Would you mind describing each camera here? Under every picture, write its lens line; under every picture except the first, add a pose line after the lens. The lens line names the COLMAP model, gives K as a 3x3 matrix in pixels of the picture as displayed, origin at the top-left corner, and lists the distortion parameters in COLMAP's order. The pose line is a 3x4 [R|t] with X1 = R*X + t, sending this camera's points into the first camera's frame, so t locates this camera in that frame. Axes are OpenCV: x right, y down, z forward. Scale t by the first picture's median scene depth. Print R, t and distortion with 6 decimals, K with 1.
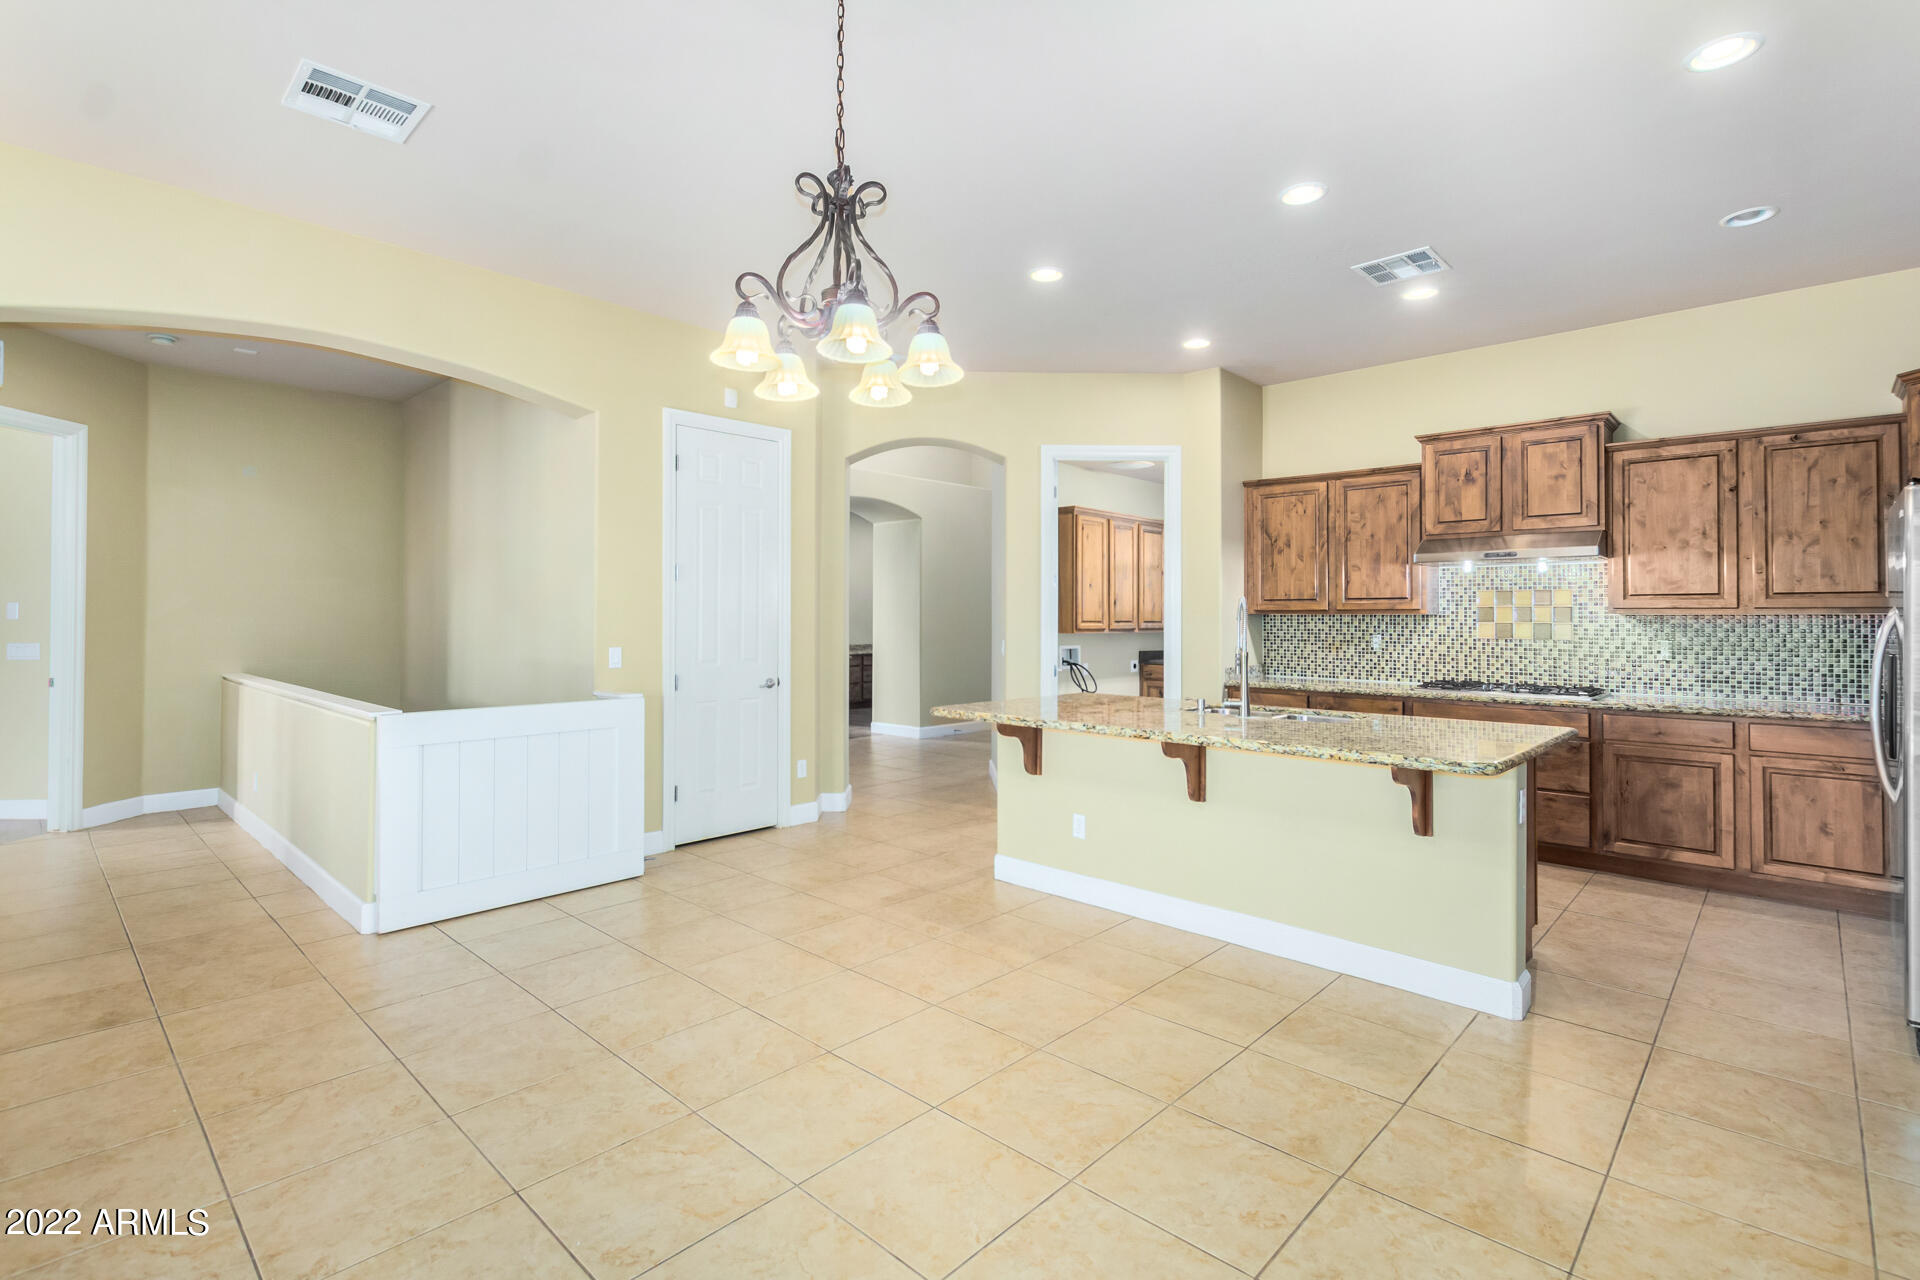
lens RADIAL K [[880.7, 0, 953.3], [0, 880.7, 609.6], [0, 0, 1]] dist [0.010098, -0.005392]
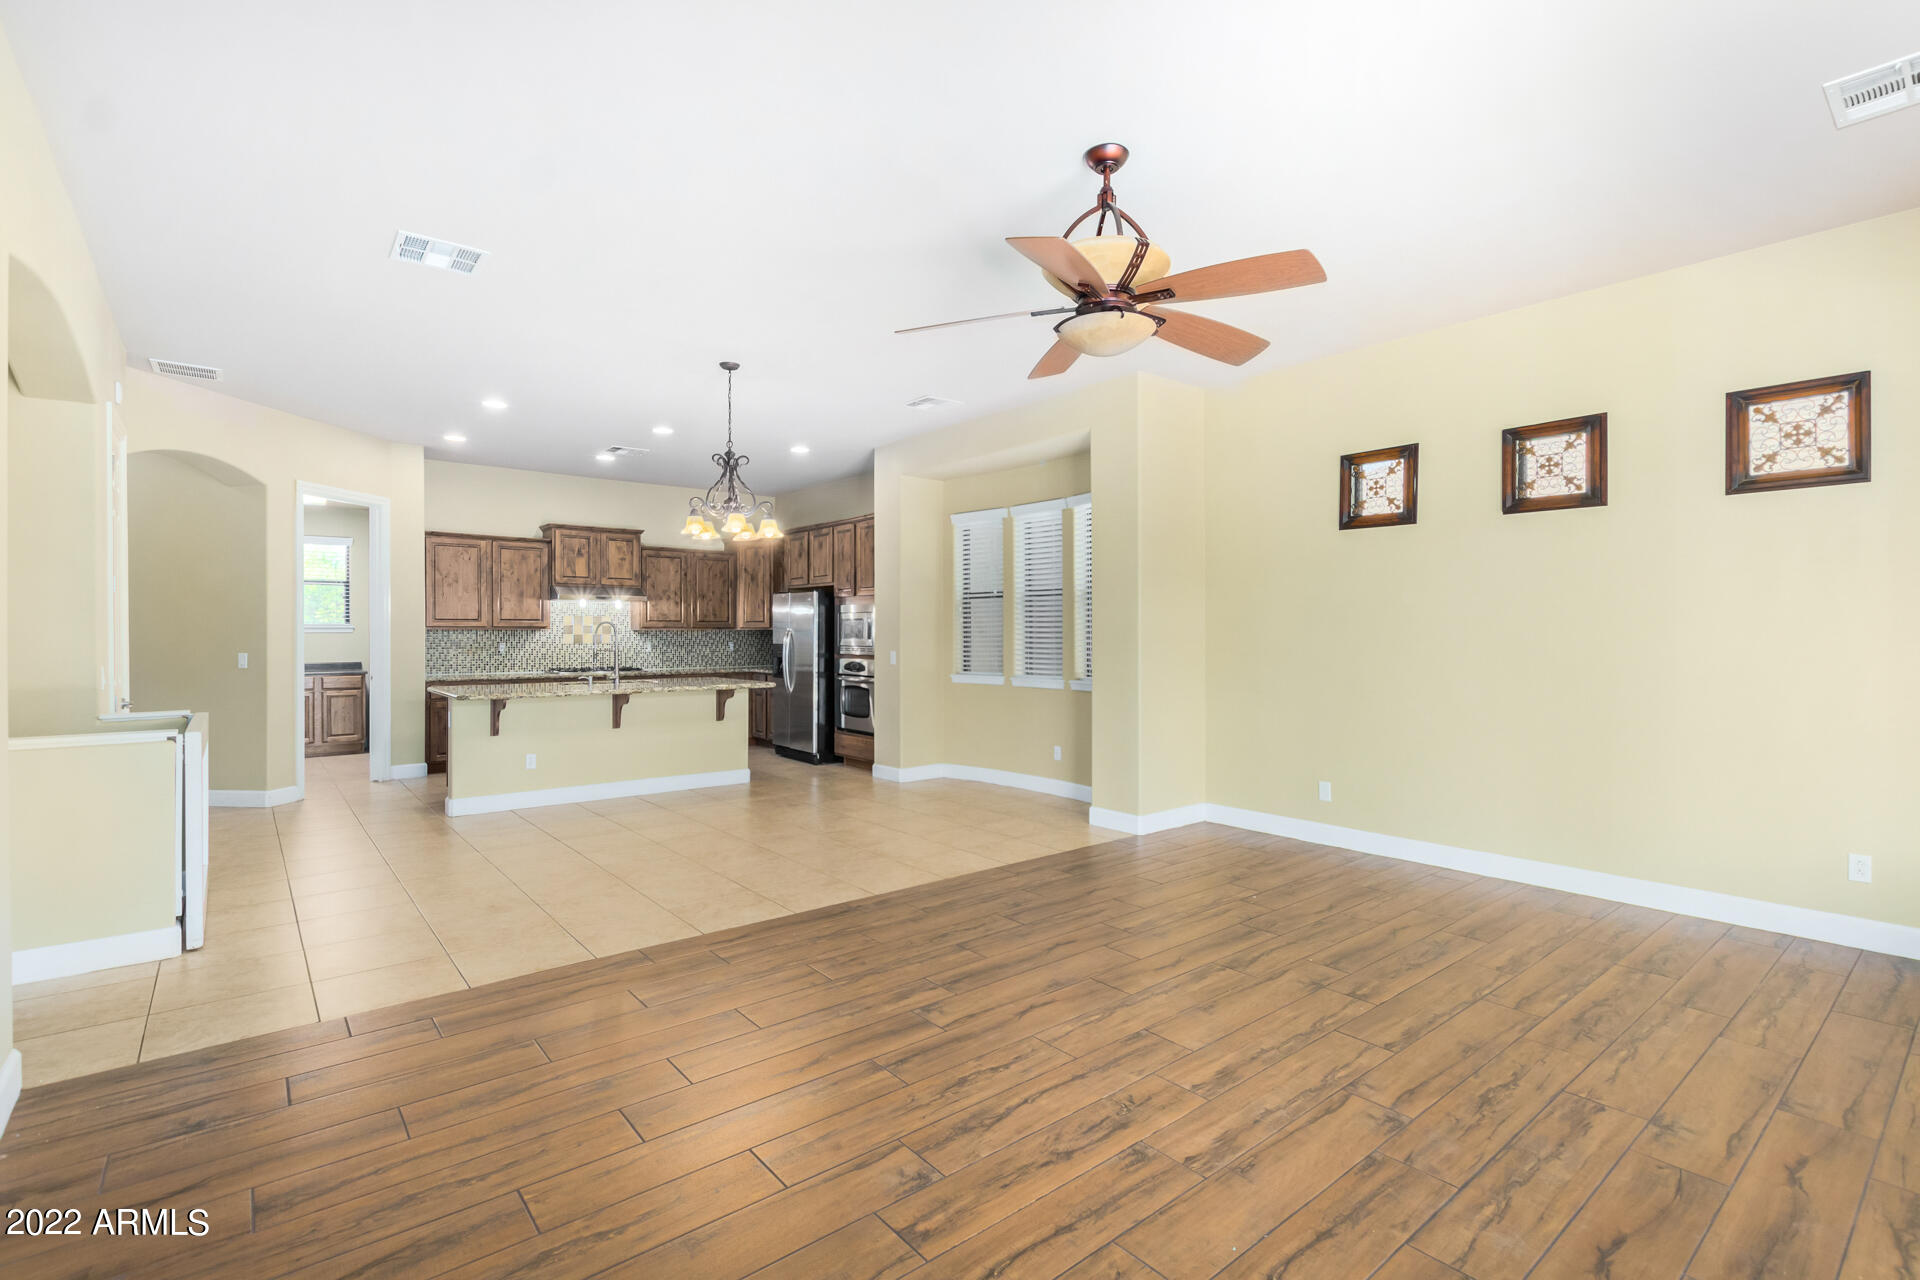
lens RADIAL K [[880.7, 0, 971.8], [0, 880.7, 636.1], [0, 0, 1]] dist [0.010098, -0.005392]
pose [[0.115040, -0.006781, 0.993338, -1.156293], [-0.008161, 0.999937, 0.007771, -0.002326], [-0.993327, -0.009000, 0.114978, 0.012671]]
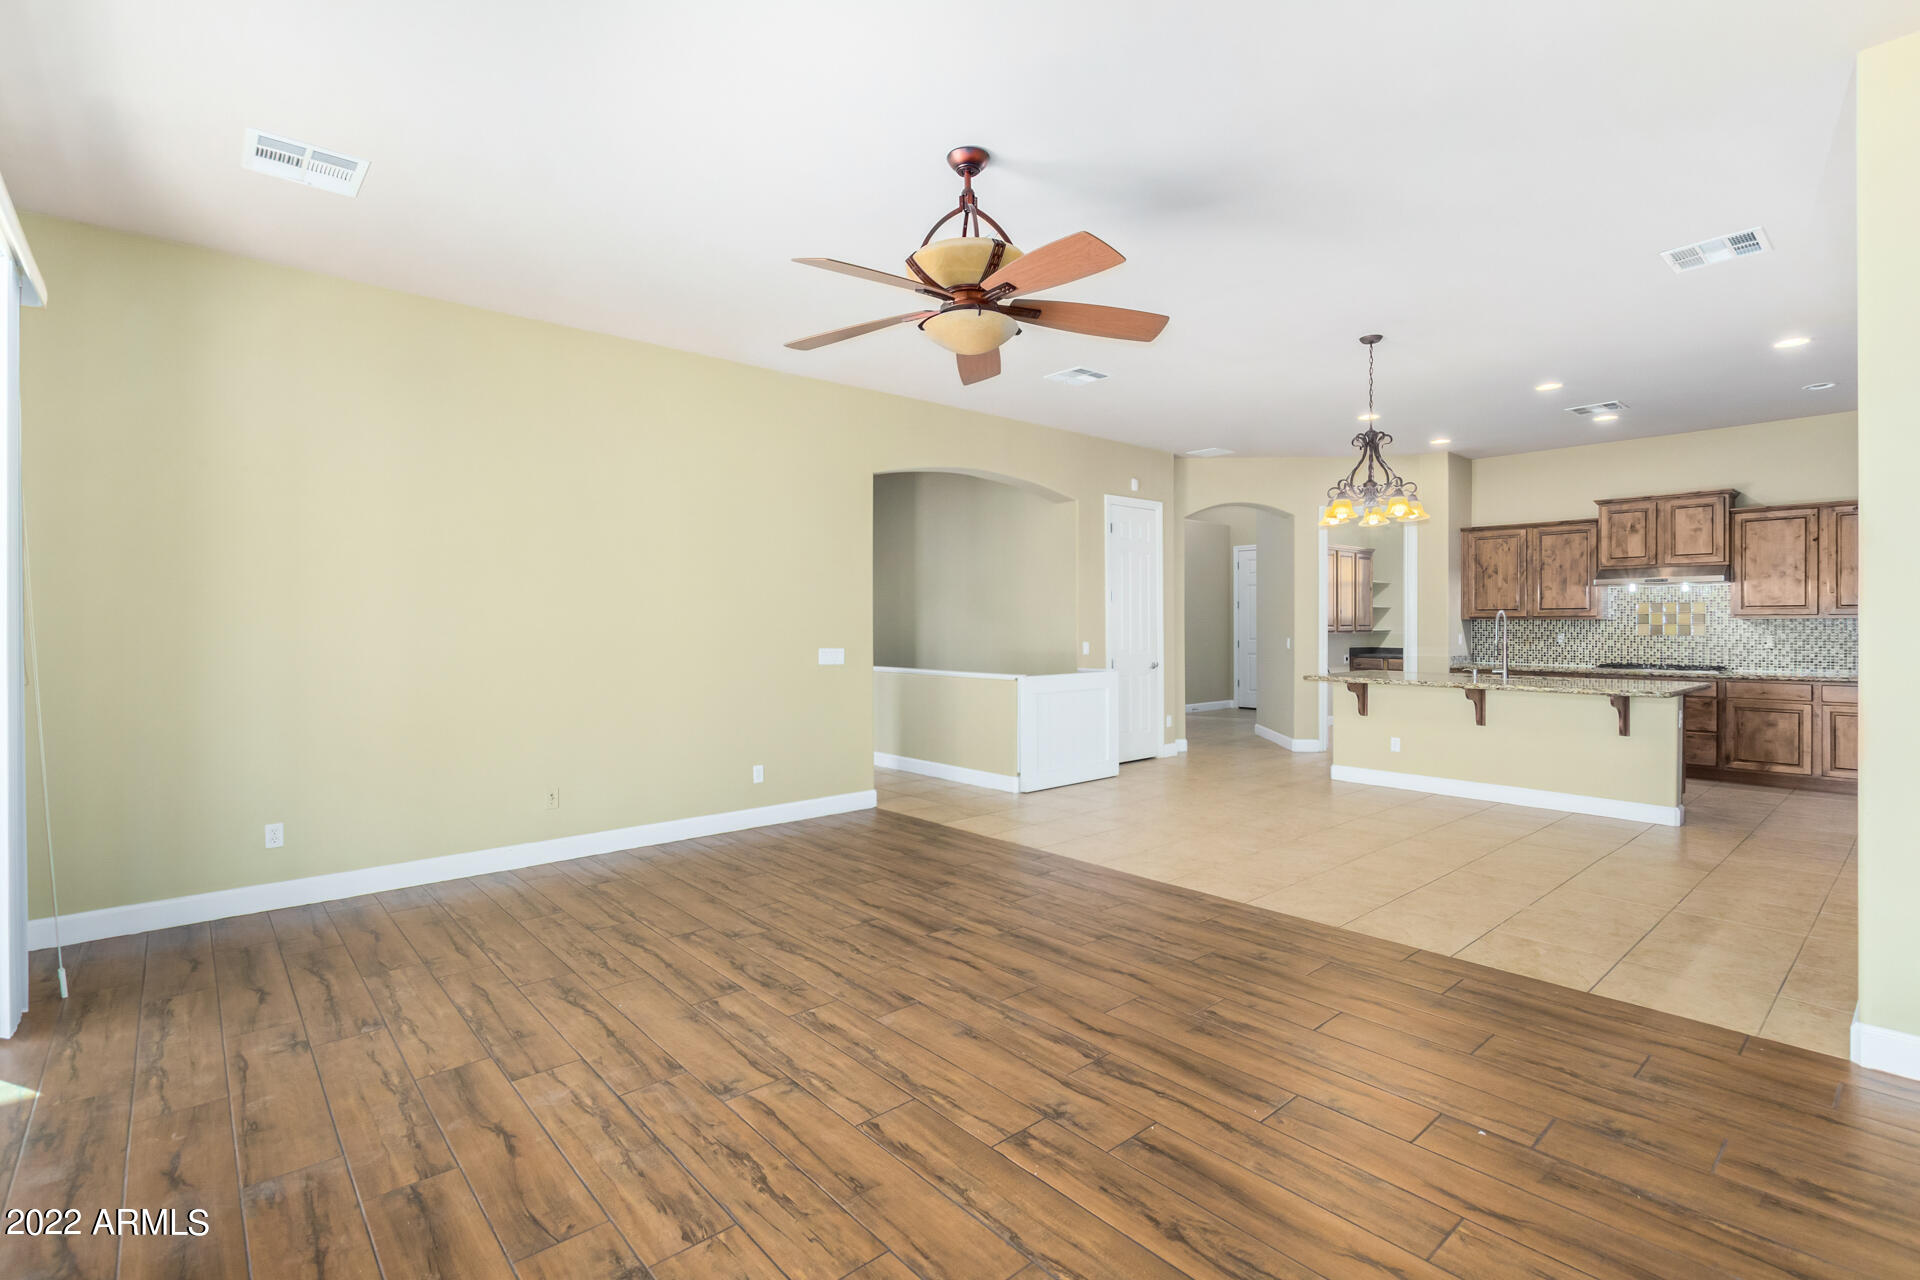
lens RADIAL K [[880.7, 0, 953.4], [0, 880.7, 632.3], [0, 0, 1]] dist [0.010098, -0.005392]
pose [[0.996117, -0.004375, -0.087933, -0.472422], [0.005946, 0.999827, 0.017610, -0.006120], [0.087840, -0.018065, 0.995971, -0.653760]]
